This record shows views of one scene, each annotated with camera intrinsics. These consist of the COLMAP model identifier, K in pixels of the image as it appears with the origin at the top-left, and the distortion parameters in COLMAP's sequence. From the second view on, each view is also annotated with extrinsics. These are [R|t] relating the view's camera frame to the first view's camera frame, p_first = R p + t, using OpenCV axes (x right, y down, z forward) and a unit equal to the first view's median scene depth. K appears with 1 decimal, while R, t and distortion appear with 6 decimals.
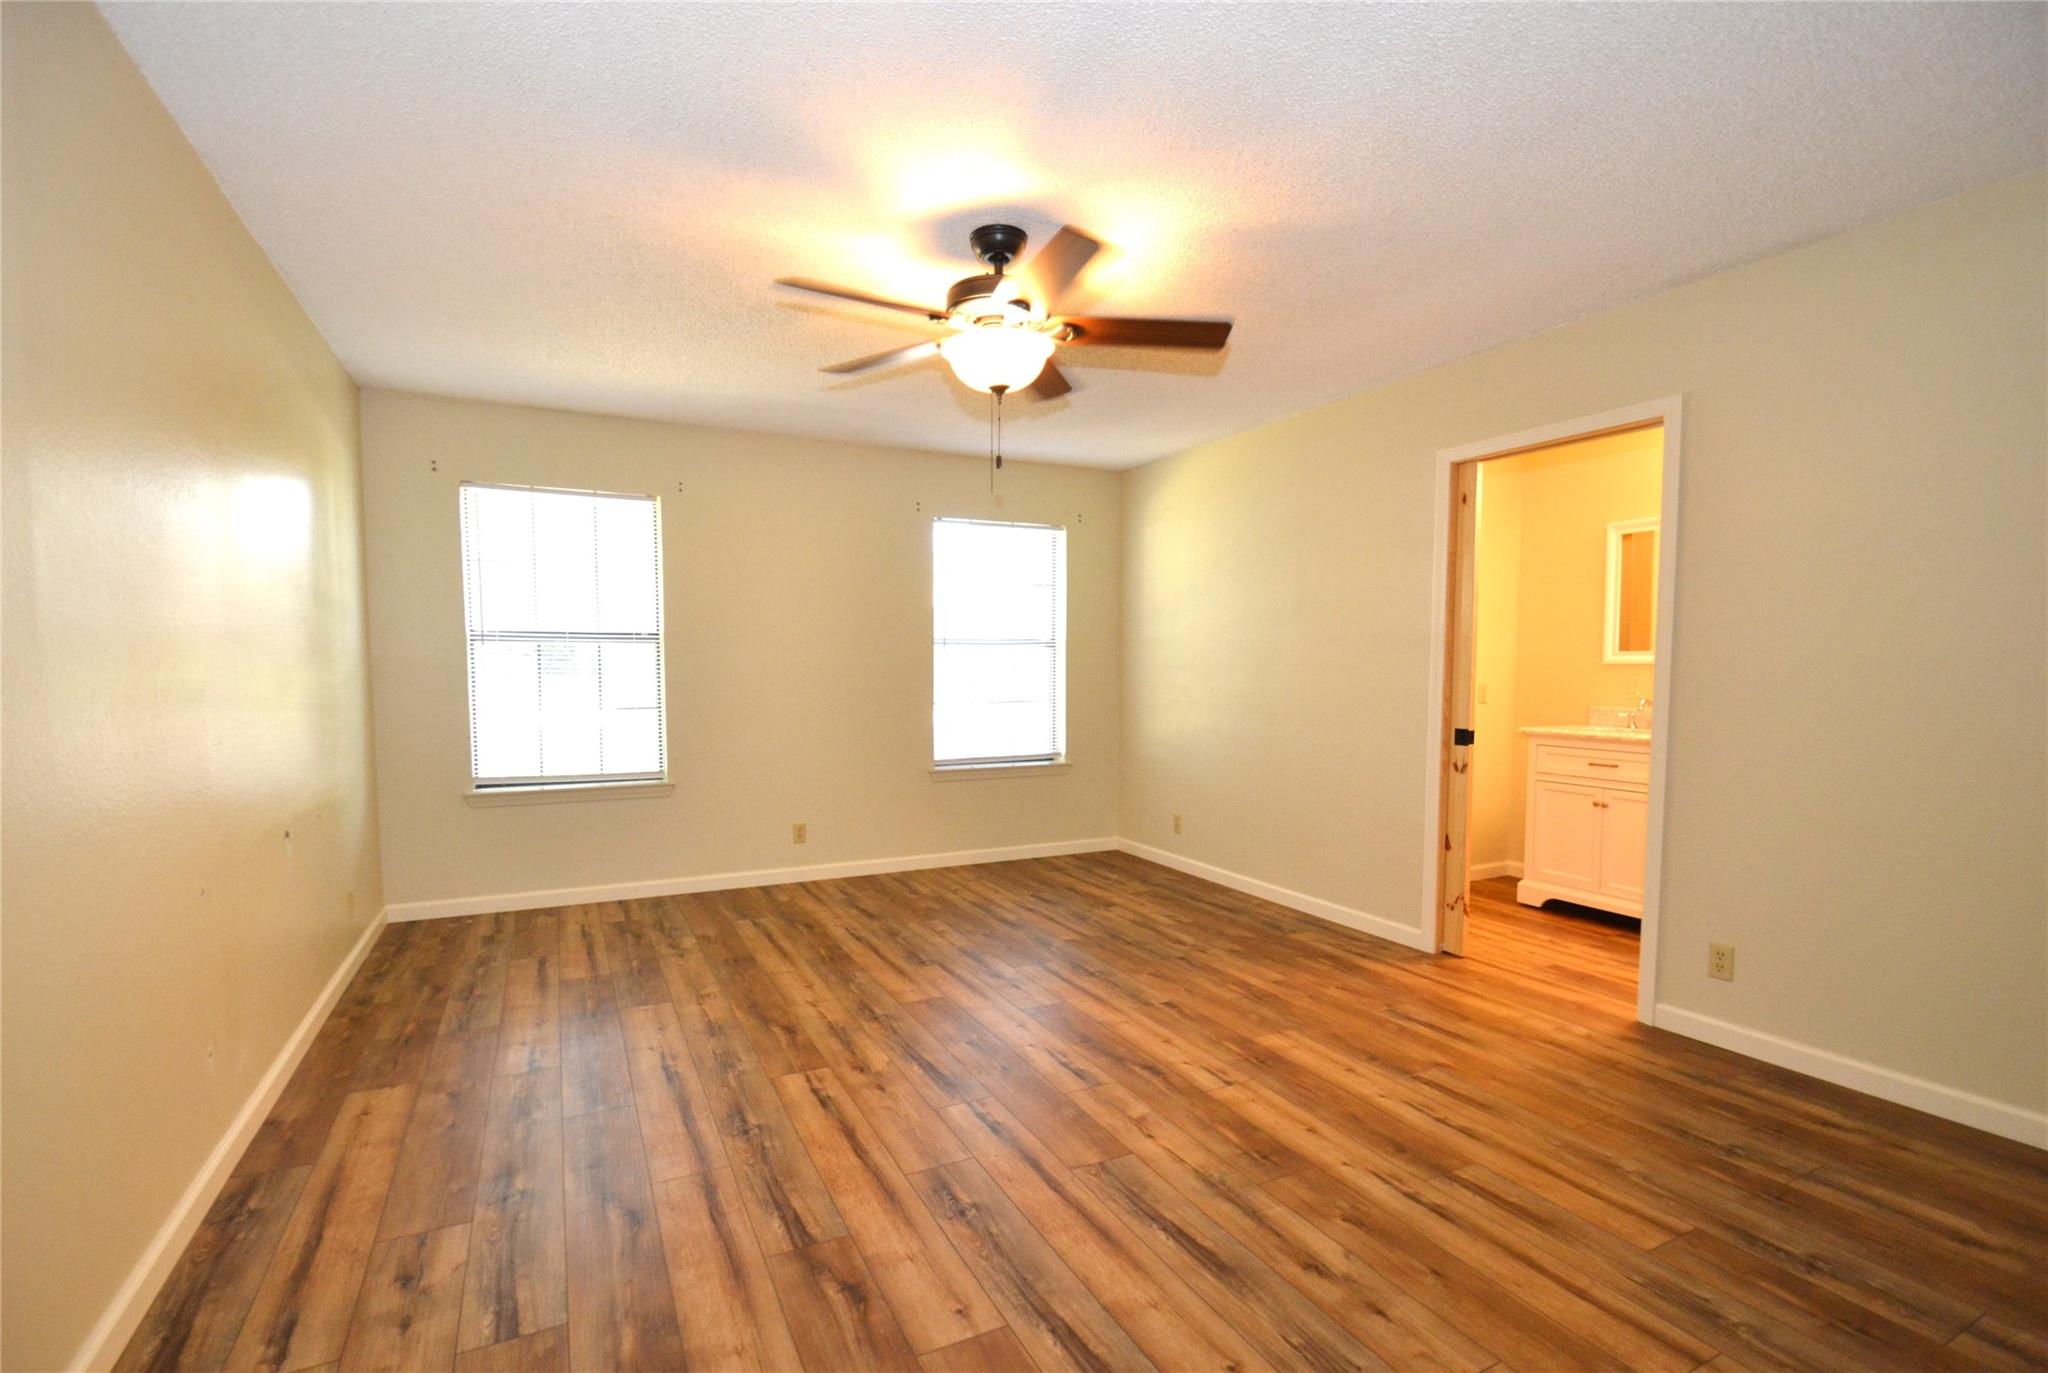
lens RADIAL K [[897.4, 0, 1013.3], [0, 897.4, 719.9], [0, 0, 1]] dist [0.003358, -0.011263]
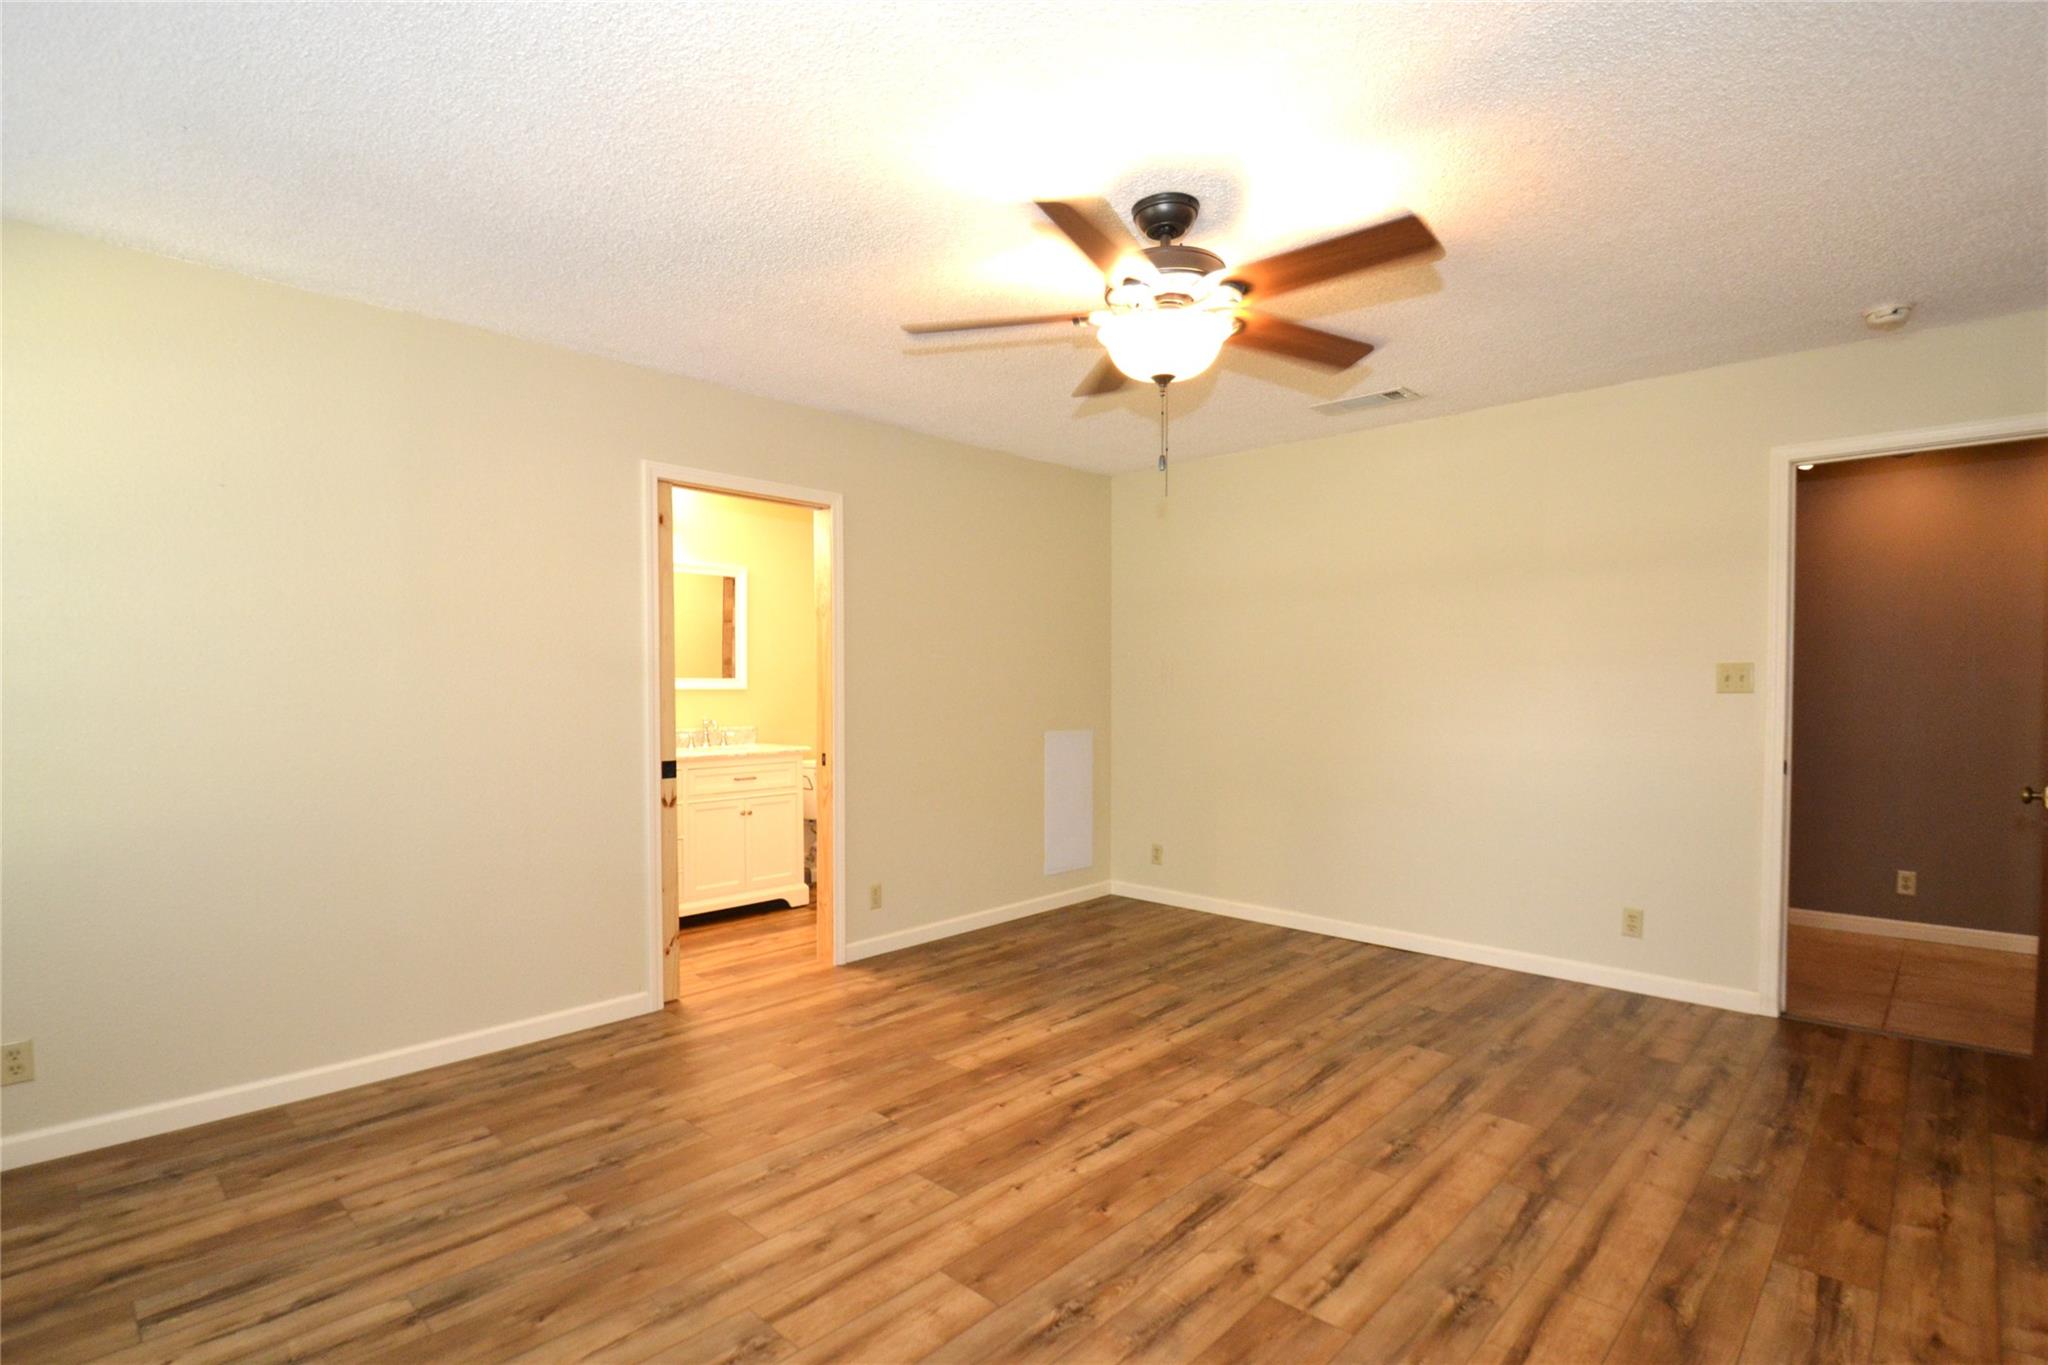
lens RADIAL K [[962.8, 0, 997.3], [0, 962.8, 715.7], [0, 0, 1]] dist [0.008779, -0.018464]
pose [[-0.304761, -0.028259, 0.952010, -0.793333], [0.062018, 0.996850, 0.049443, -0.091852], [-0.950408, 0.074110, -0.302048, 1.338821]]
